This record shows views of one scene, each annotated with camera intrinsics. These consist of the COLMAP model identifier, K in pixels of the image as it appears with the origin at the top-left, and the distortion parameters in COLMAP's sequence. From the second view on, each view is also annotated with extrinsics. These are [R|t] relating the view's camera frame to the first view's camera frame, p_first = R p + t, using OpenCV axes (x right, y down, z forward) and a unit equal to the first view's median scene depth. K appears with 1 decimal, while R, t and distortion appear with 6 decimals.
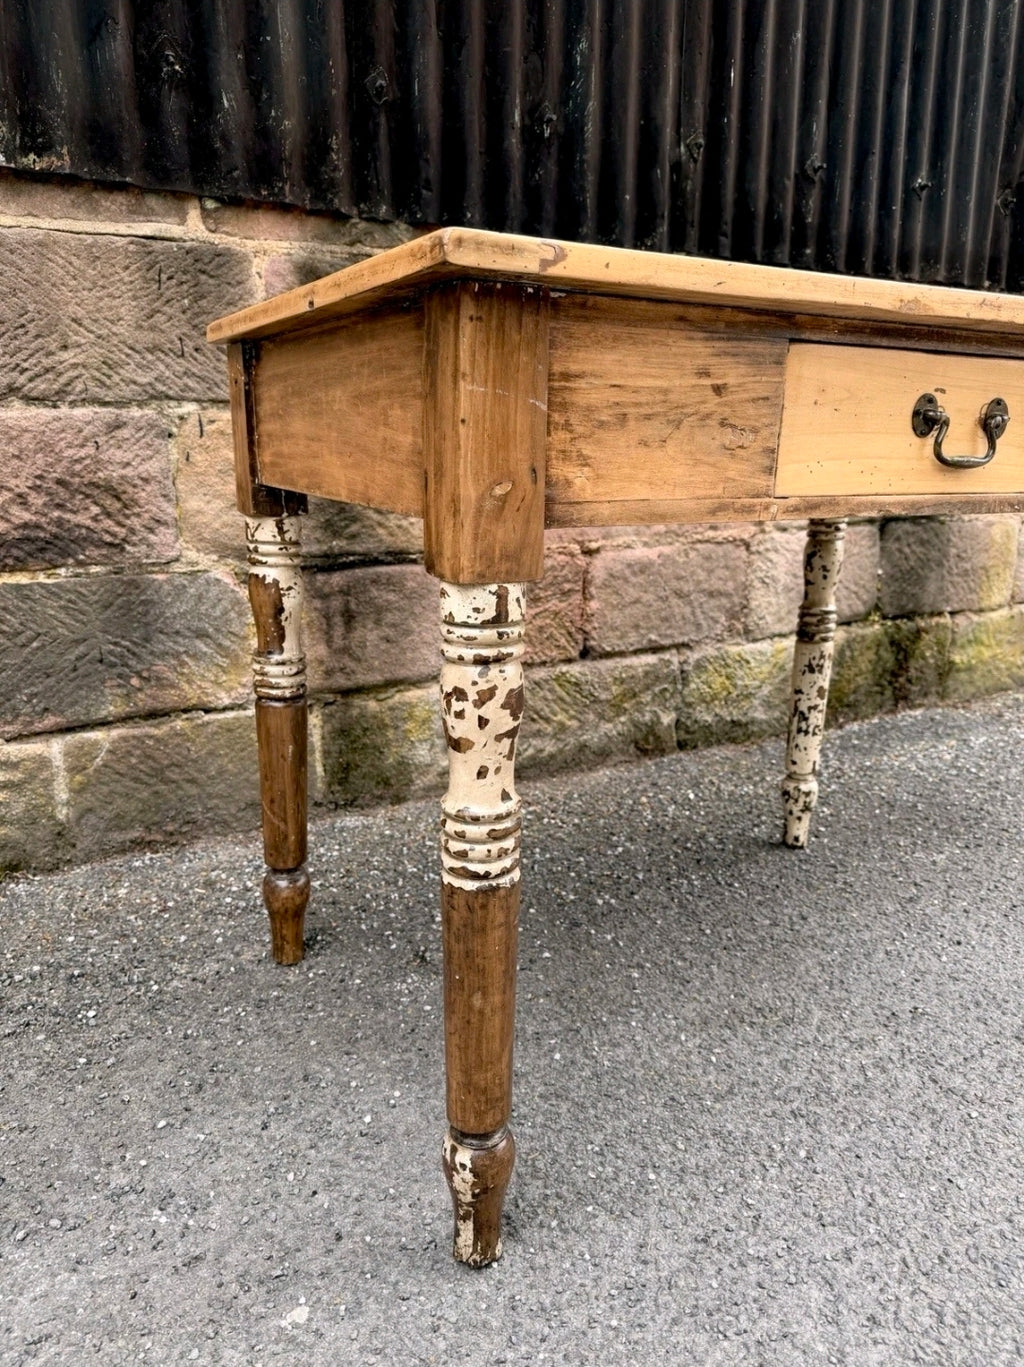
lens RADIAL K [[965.2, 0, 511.8], [0, 965.2, 688.9], [0, 0, 1]] dist [0.136939, -0.236446]
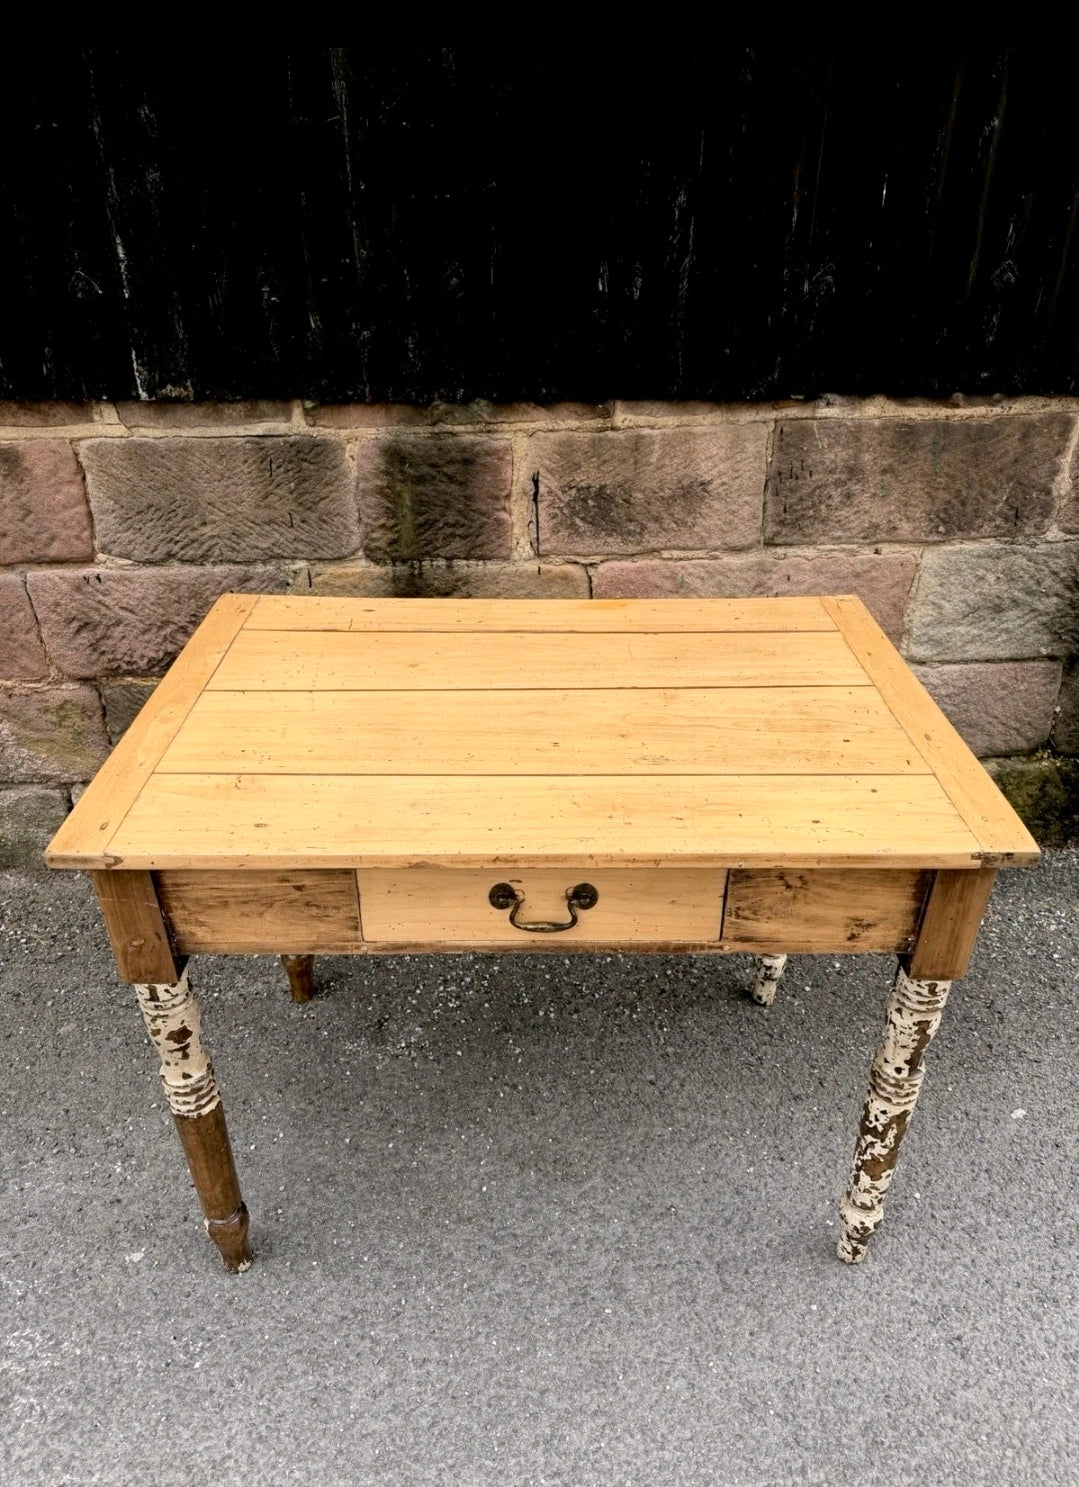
lens RADIAL K [[1029.9, 0, 539.4], [0, 1029.9, 780.1], [0, 0, 1]] dist [0.029916, -0.045996]
pose [[0.886105, 0.233896, -0.400138, 0.509628], [-0.104762, 0.942057, 0.318673, -0.452658], [0.451490, -0.240459, 0.859265, -0.060862]]
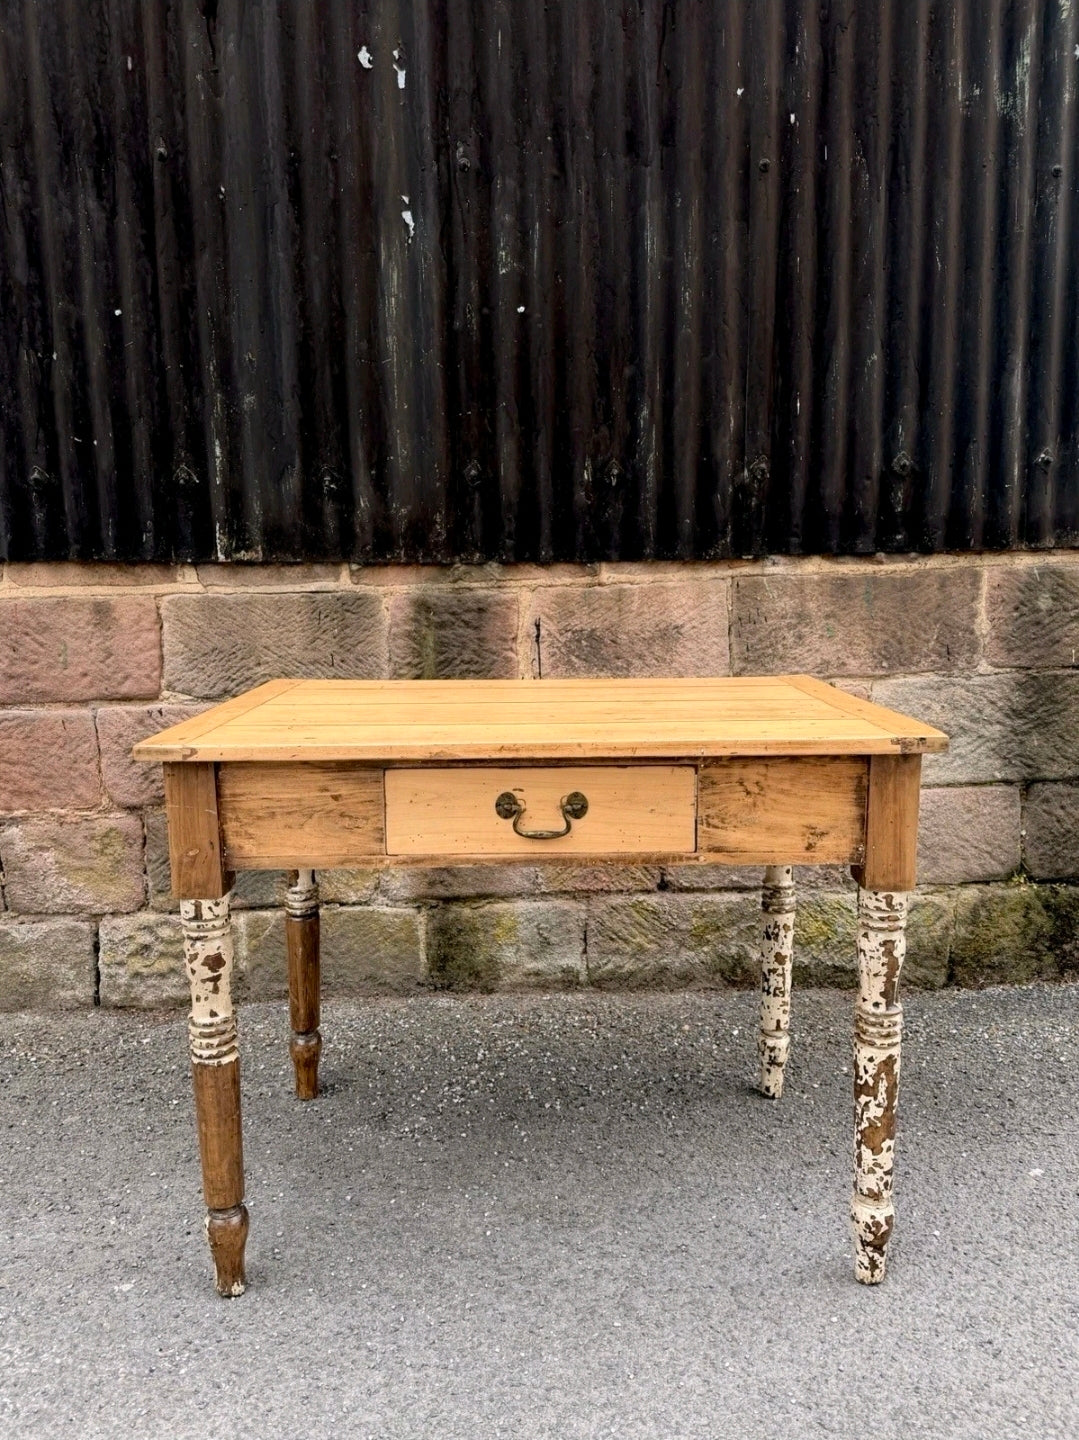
lens RADIAL K [[1054.7, 0, 539.6], [0, 1054.7, 726.2], [0, 0, 1]] dist [0.154342, -0.291676]
pose [[0.882994, 0.049384, -0.466780, 0.647669], [-0.093452, 0.993037, -0.071720, -0.150476], [0.459988, 0.106950, 0.881461, -0.241837]]
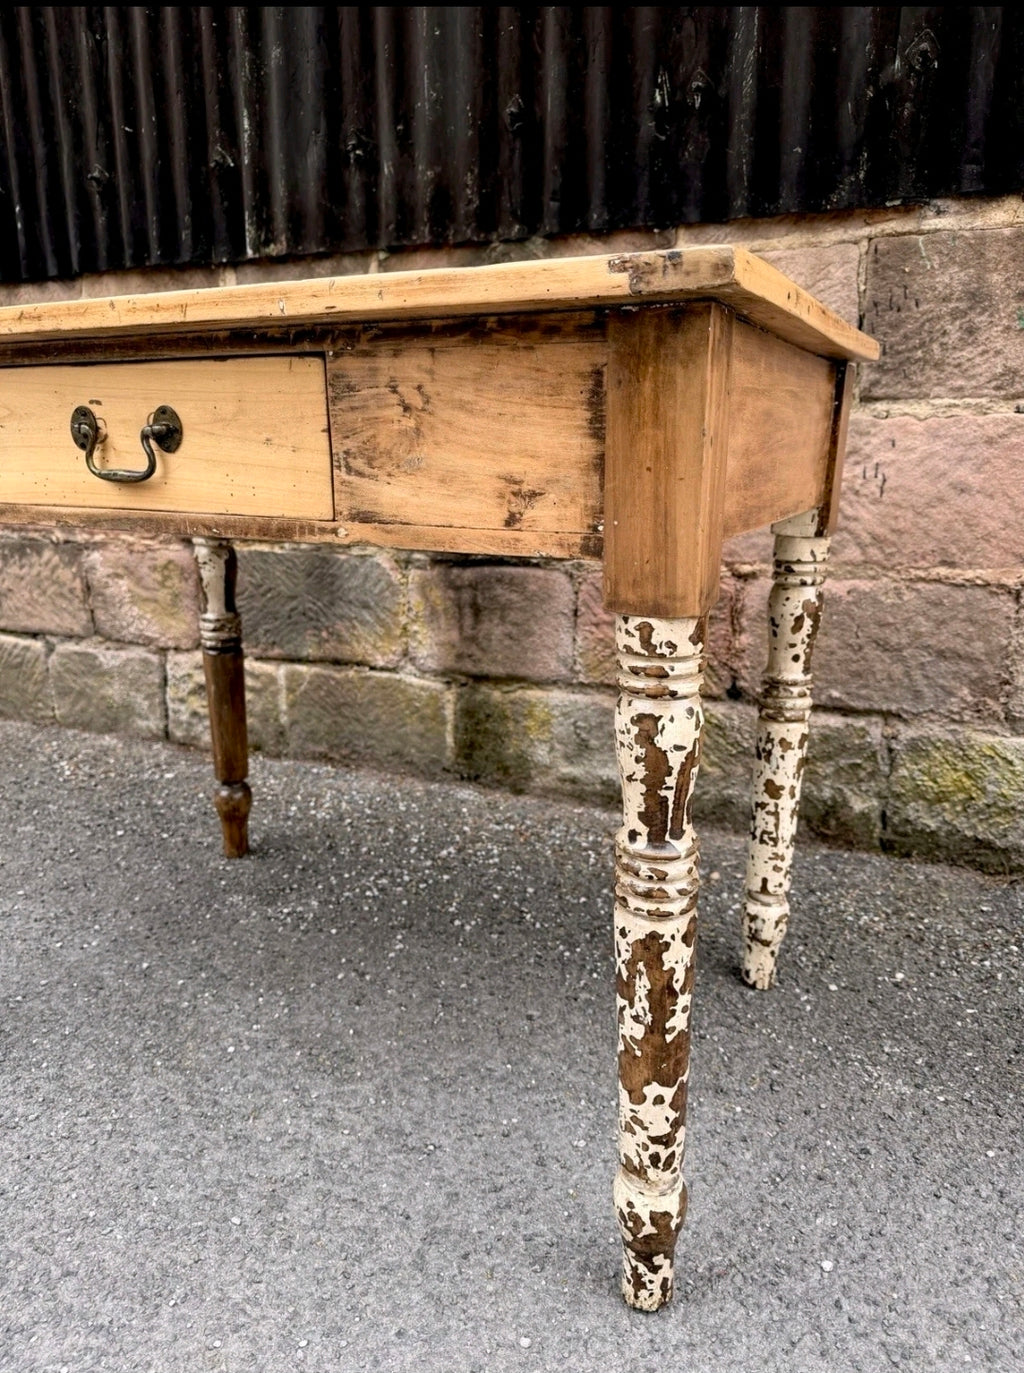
lens RADIAL K [[969.5, 0, 511.8], [0, 969.5, 691.9], [0, 0, 1]] dist [0.136939, -0.236446]
pose [[0.588485, 0.193364, -0.785045, 0.787337], [-0.193273, 0.976473, 0.095633, -0.102780], [0.785068, 0.095450, 0.612011, 0.393465]]
